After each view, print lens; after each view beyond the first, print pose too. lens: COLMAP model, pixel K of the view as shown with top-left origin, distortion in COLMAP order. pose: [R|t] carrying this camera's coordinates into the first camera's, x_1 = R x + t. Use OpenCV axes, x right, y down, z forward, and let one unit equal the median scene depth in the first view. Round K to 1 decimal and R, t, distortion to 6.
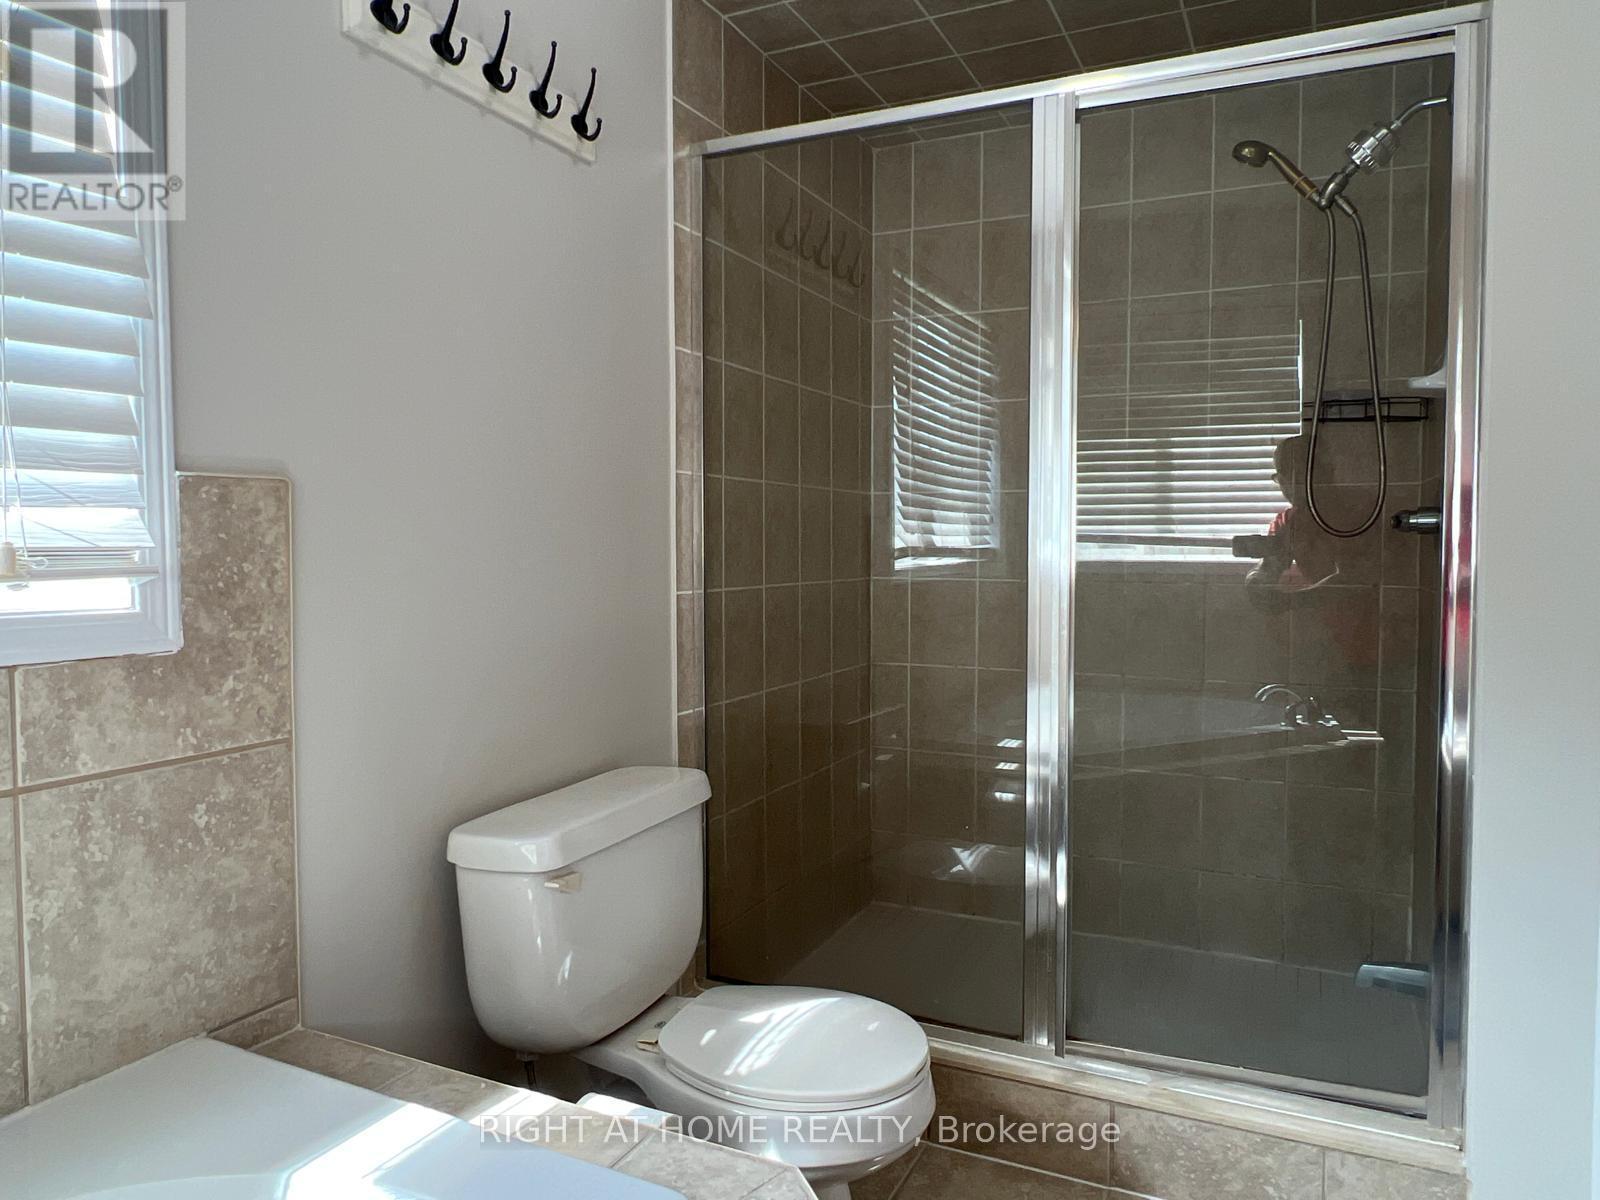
lens RADIAL K [[1100.0, 0, 799.8], [0, 1100.0, 599.2], [0, 0, 1]] dist [-0.005964, 0.002901]
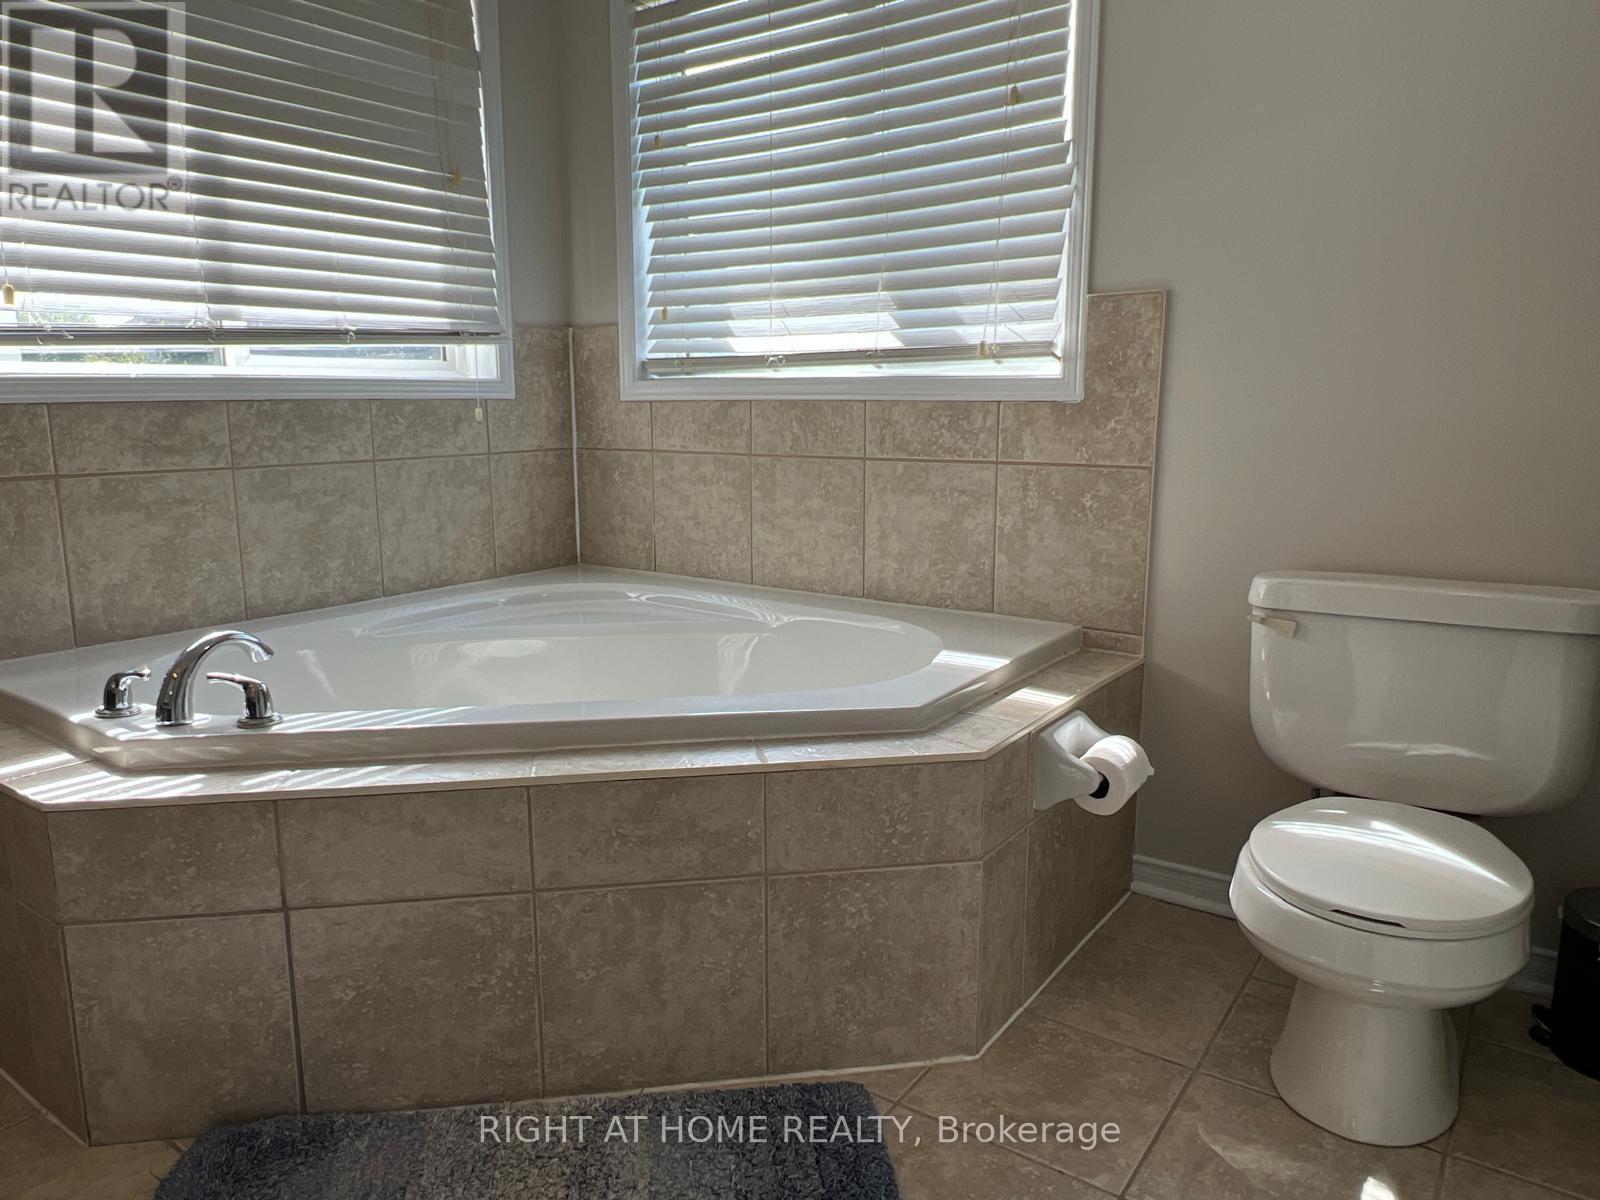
lens RADIAL K [[1100.0, 0, 798.0], [0, 1100.0, 597.7], [0, 0, 1]] dist [-0.005964, 0.002901]
pose [[-0.182602, 0.175592, -0.967380, 1.231163], [-0.045894, 0.981328, 0.186787, 0.046633], [0.982115, 0.078505, -0.171134, 0.864495]]
